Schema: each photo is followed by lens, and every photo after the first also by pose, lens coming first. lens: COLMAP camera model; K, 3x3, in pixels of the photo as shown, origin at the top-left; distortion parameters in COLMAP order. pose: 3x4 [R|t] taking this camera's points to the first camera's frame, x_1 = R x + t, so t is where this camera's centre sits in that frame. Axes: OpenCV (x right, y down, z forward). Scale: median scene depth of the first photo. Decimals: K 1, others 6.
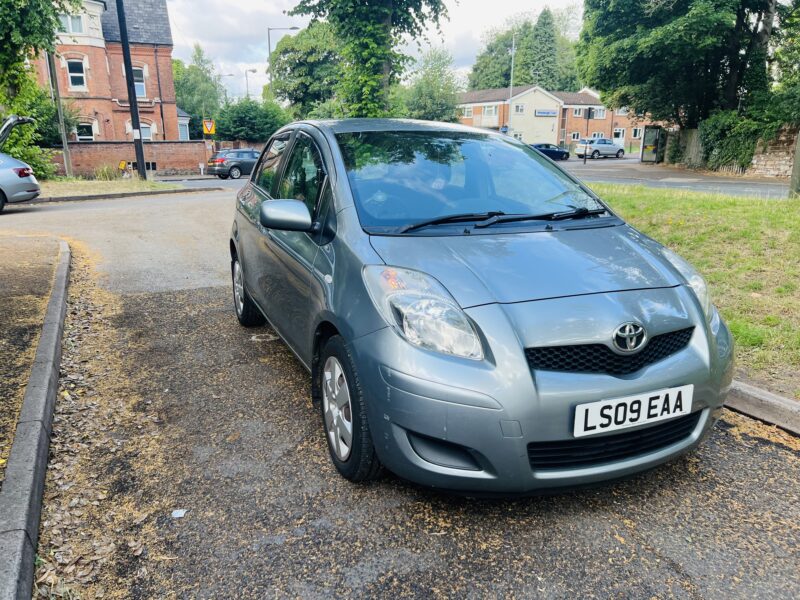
lens RADIAL K [[588.9, 0, 412.7], [0, 588.9, 299.3], [0, 0, 1]] dist [0.049924, -0.049561]
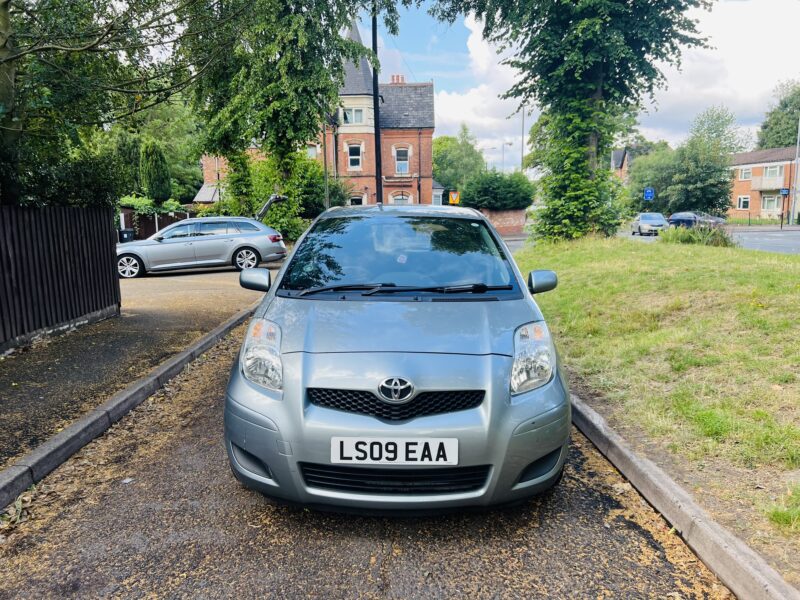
lens RADIAL K [[588.9, 0, 412.7], [0, 588.9, 299.3], [0, 0, 1]] dist [0.049924, -0.049561]
pose [[0.916467, 0.052313, -0.396676, 0.842986], [-0.094765, 0.991587, -0.088174, -0.015787], [0.388726, 0.118400, 0.913714, -0.111696]]
